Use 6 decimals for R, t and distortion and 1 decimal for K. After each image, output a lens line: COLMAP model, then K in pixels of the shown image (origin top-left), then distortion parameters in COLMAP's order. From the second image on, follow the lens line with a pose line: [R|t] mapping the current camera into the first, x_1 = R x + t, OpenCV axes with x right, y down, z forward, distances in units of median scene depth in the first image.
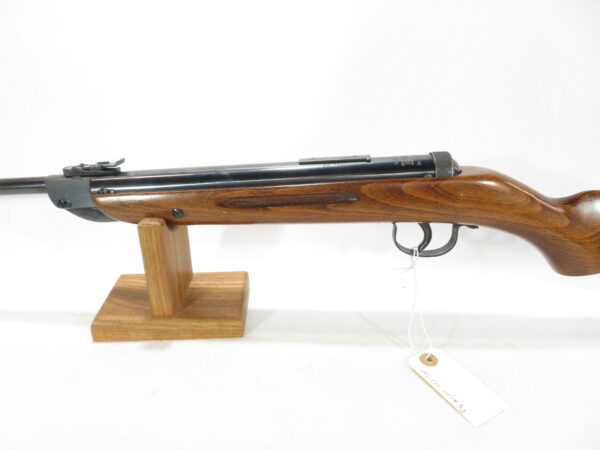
lens RADIAL K [[439.5, 0, 300.0], [0, 439.5, 225.0], [0, 0, 1]] dist [-0.004728, -0.000943]
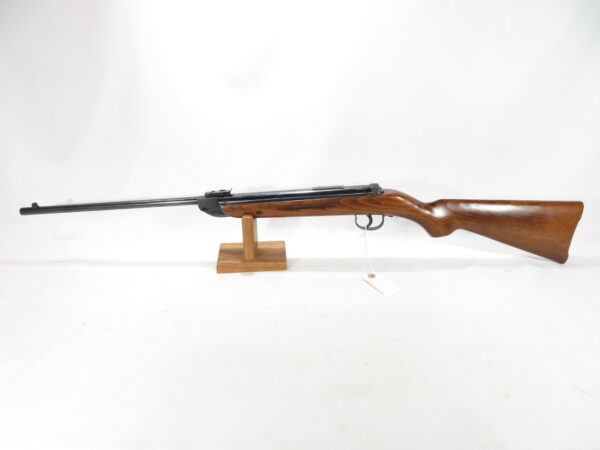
lens RADIAL K [[439.5, 0, 300.0], [0, 439.5, 225.0], [0, 0, 1]] dist [-0.004728, -0.000943]
pose [[0.999194, -0.020516, 0.034507, -0.141498], [0.019834, 0.999603, 0.019998, -0.004760], [-0.034904, -0.019298, 0.999204, -1.203687]]
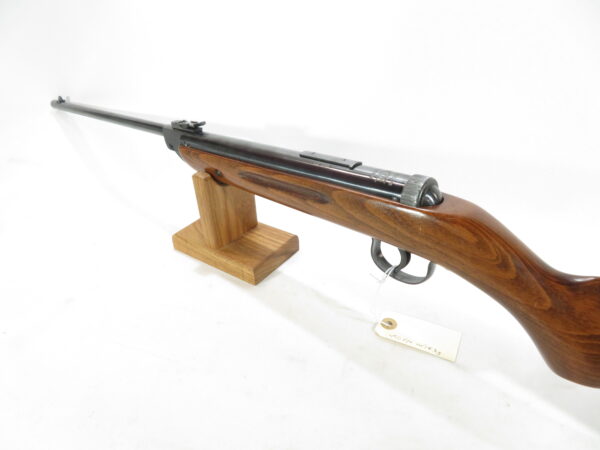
lens RADIAL K [[439.5, 0, 300.0], [0, 439.5, 225.0], [0, 0, 1]] dist [-0.004728, -0.000943]
pose [[0.775608, 0.303580, -0.553418, 0.615808], [-0.229820, 0.952388, 0.200347, -0.183875], [0.587890, -0.028204, 0.808449, 0.114039]]
